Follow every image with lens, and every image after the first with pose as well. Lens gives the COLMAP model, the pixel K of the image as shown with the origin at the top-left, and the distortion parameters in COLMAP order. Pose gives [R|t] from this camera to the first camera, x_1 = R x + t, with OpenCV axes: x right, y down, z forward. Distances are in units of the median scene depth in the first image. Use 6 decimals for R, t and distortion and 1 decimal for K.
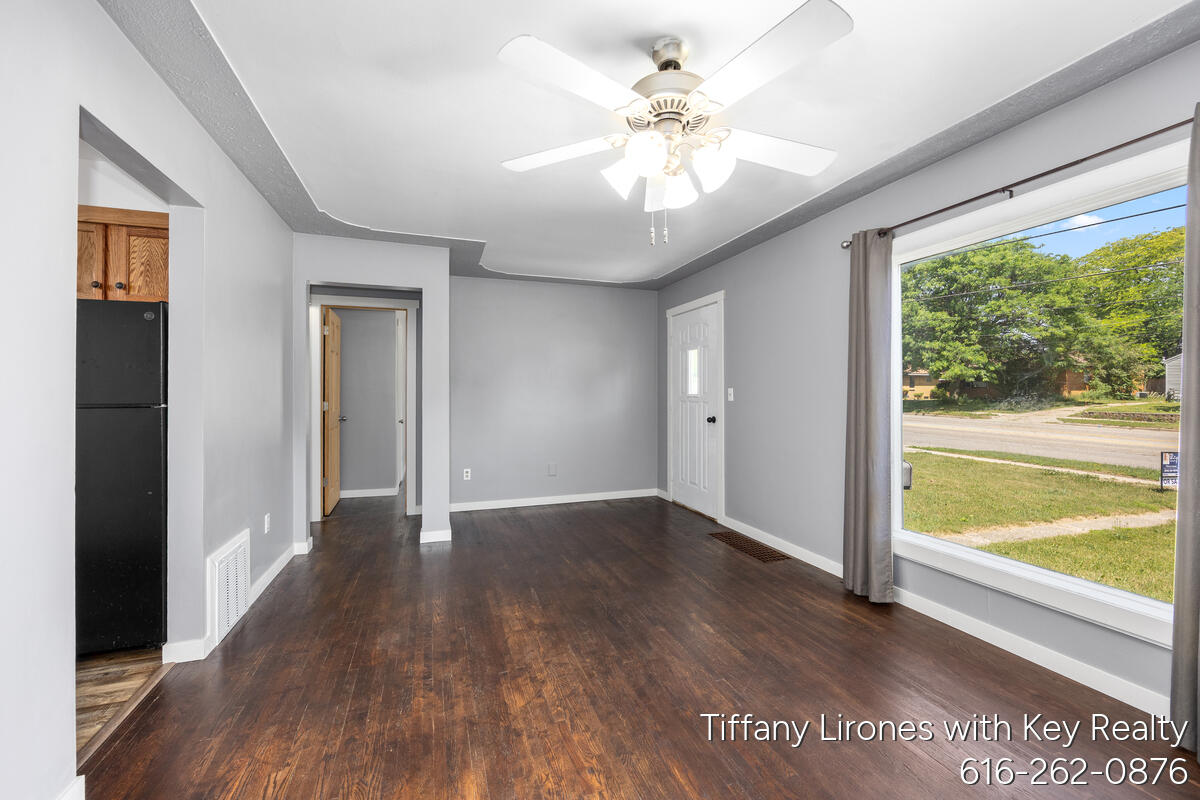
lens RADIAL K [[490.7, 0, 601.2], [0, 490.7, 393.9], [0, 0, 1]] dist [0.000254, 0.000009]
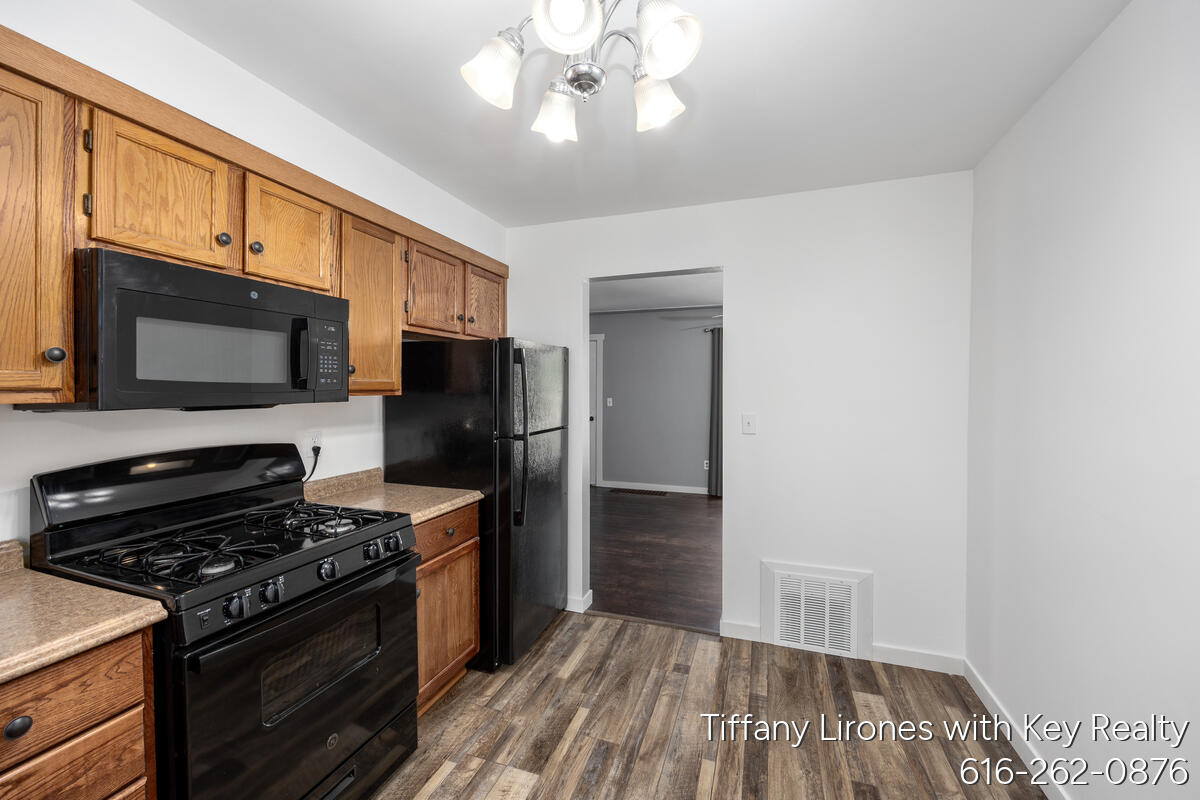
lens RADIAL K [[483.8, 0, 595.5], [0, 483.8, 396.1], [0, 0, 1]] dist [-0.000898, -0.000297]
pose [[0.631565, -0.006264, 0.775298, -1.458712], [-0.006540, 0.999889, 0.013407, -0.057860], [-0.775295, -0.013538, 0.631454, 0.088644]]
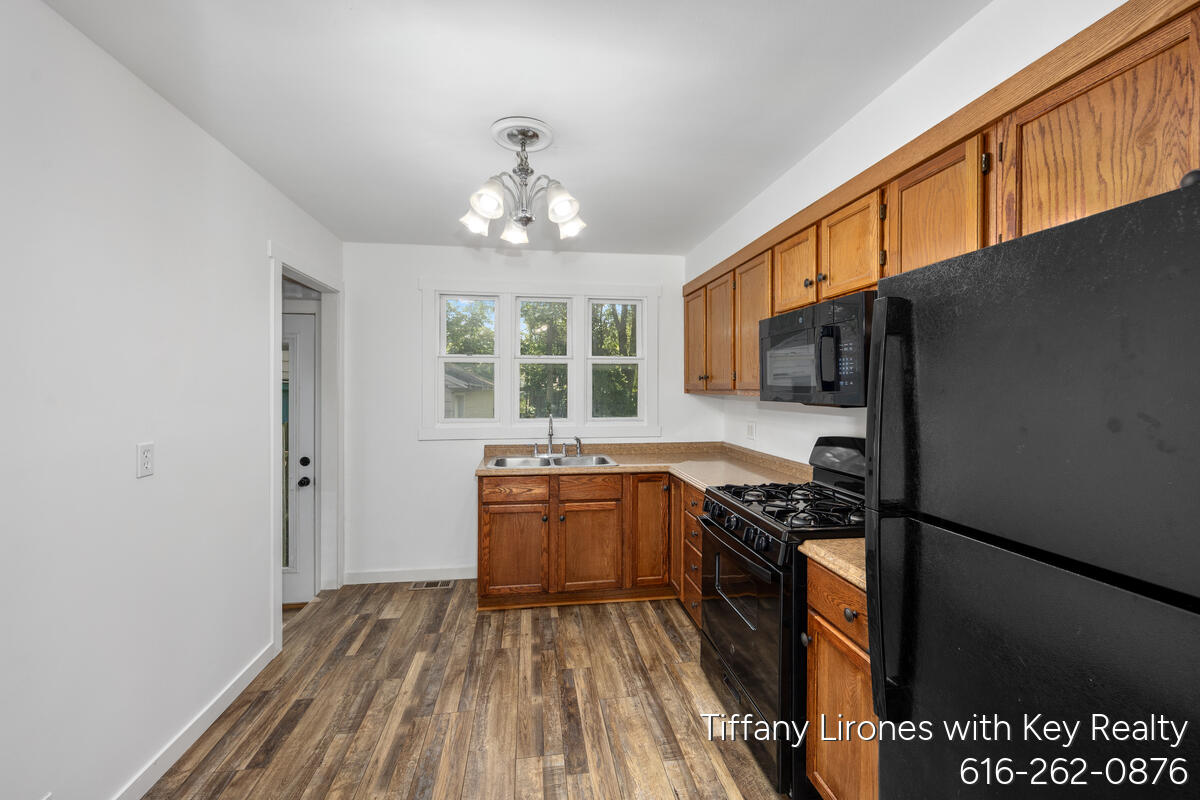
lens RADIAL K [[490.0, 0, 594.7], [0, 490.0, 384.4], [0, 0, 1]] dist [0.000678, 0.000011]
pose [[-0.197240, 0.000753, -0.980355, -0.524057], [0.002628, 0.999997, 0.000240, -0.066407], [0.980352, -0.002529, -0.197242, 0.560938]]
